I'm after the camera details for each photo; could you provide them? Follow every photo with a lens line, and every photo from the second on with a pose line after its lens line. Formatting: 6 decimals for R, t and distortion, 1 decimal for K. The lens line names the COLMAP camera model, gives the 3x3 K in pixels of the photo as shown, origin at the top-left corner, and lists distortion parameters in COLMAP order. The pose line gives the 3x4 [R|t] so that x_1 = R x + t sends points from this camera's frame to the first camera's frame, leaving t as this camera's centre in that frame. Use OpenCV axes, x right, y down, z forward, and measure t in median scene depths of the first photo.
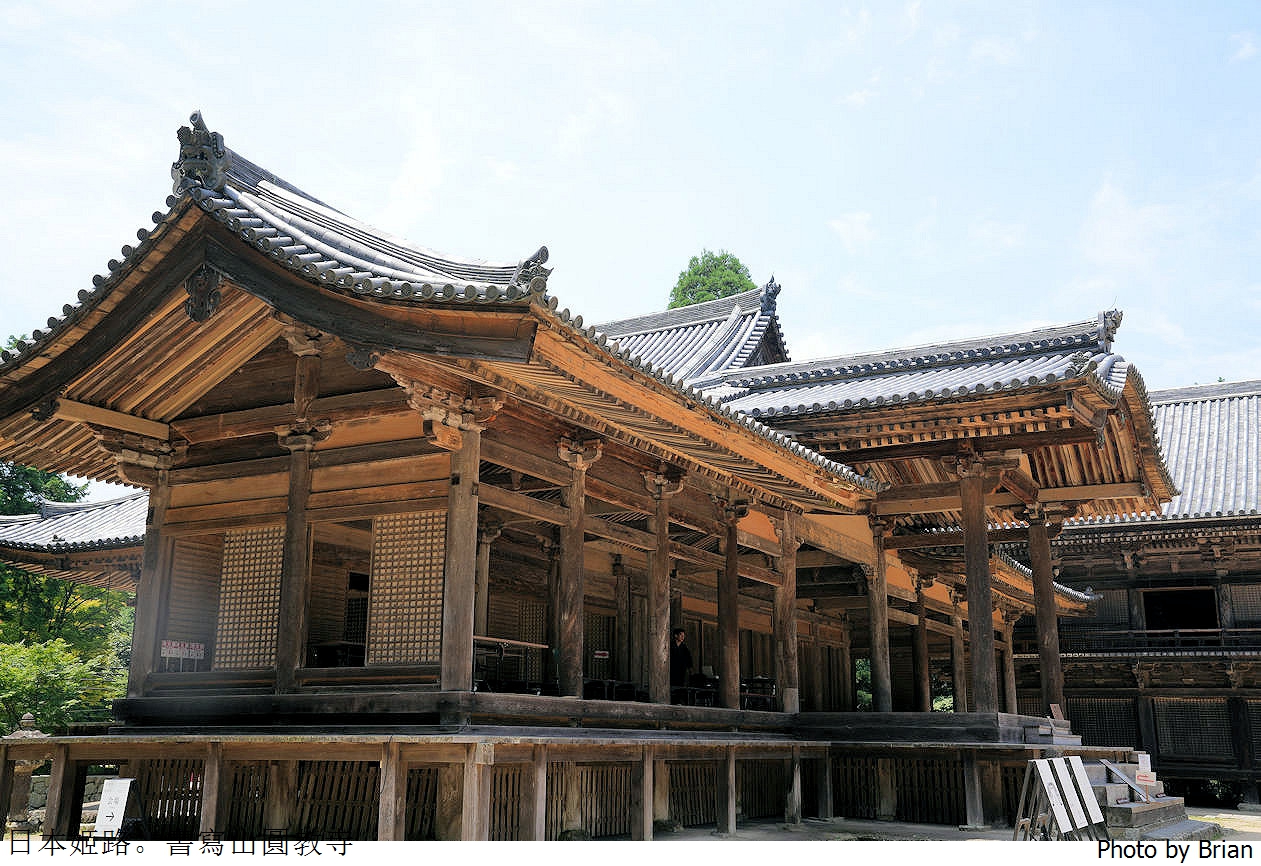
lens RADIAL K [[1290.9, 0, 629.9], [0, 1290.9, 428.8], [0, 0, 1]] dist [0.027760, 0.024035]
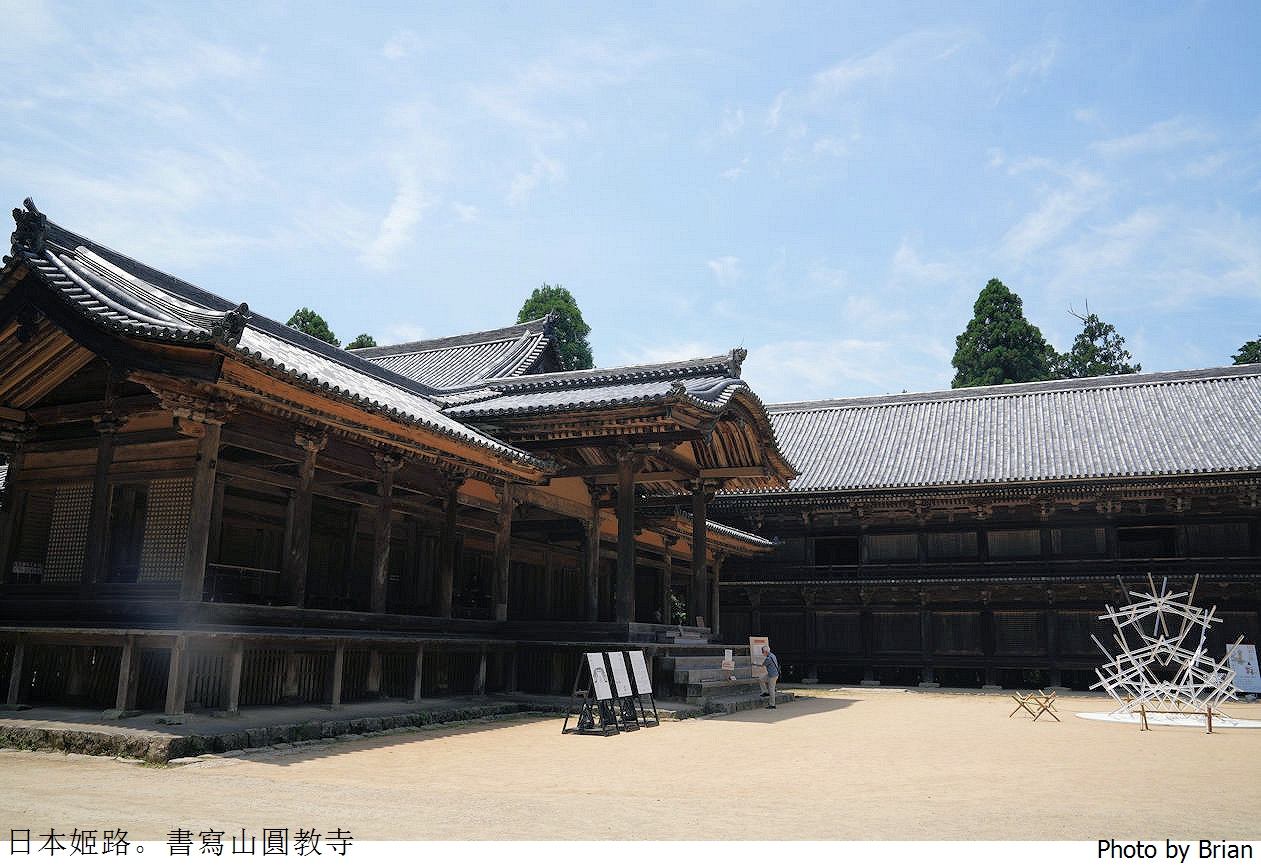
lens RADIAL K [[965.5, 0, 628.7], [0, 965.5, 427.8], [0, 0, 1]] dist [-0.101821, 0.110459]
pose [[0.995735, 0.029784, 0.087316, 0.206687], [-0.031419, 0.999355, 0.017404, -0.022980], [-0.086742, -0.020073, 0.996029, -0.091311]]
